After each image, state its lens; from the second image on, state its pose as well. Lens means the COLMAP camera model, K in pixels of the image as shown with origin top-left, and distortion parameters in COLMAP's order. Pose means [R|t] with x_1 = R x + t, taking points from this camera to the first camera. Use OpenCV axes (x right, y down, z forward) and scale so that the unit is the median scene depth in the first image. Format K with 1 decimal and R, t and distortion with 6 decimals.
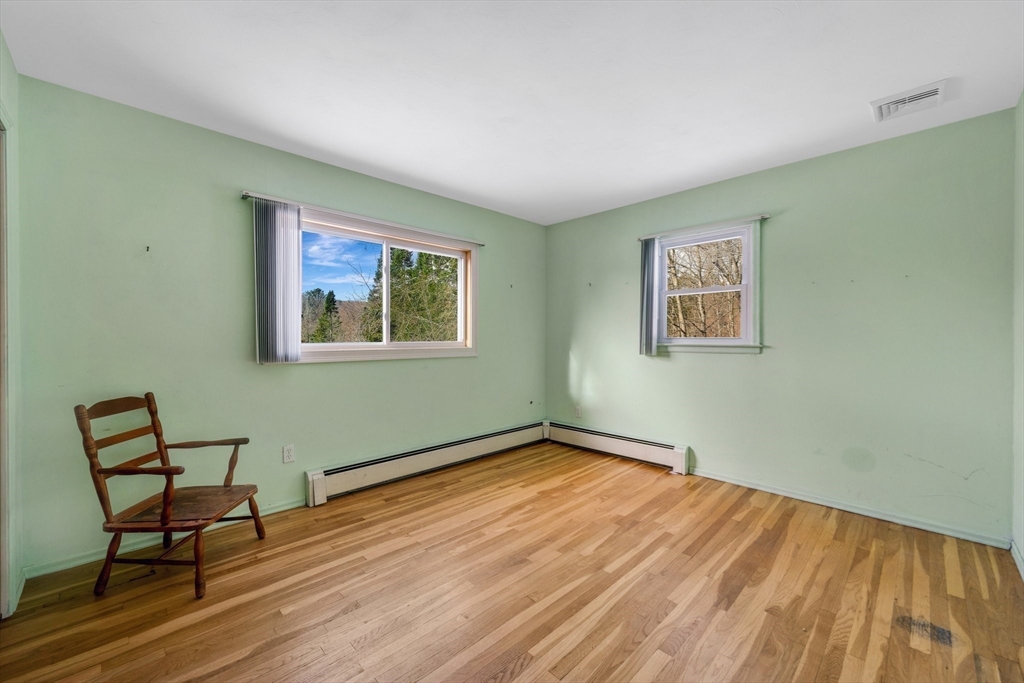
lens RADIAL K [[405.2, 0, 513.6], [0, 405.2, 338.6], [0, 0, 1]] dist [-0.000570, 0.000186]
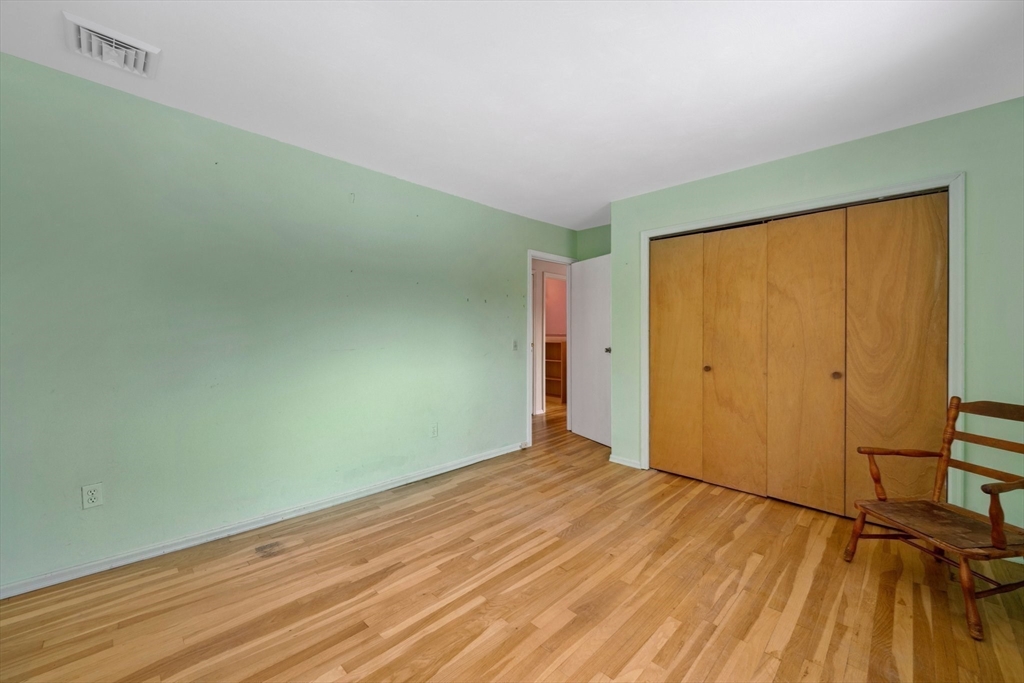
lens RADIAL K [[405.2, 0, 513.6], [0, 405.2, 338.6], [0, 0, 1]] dist [-0.000570, 0.000186]
pose [[-0.999814, -0.005167, -0.018576, 0.191858], [-0.005426, 0.999888, 0.013928, -0.011294], [0.018502, 0.014026, -0.999730, 1.982882]]
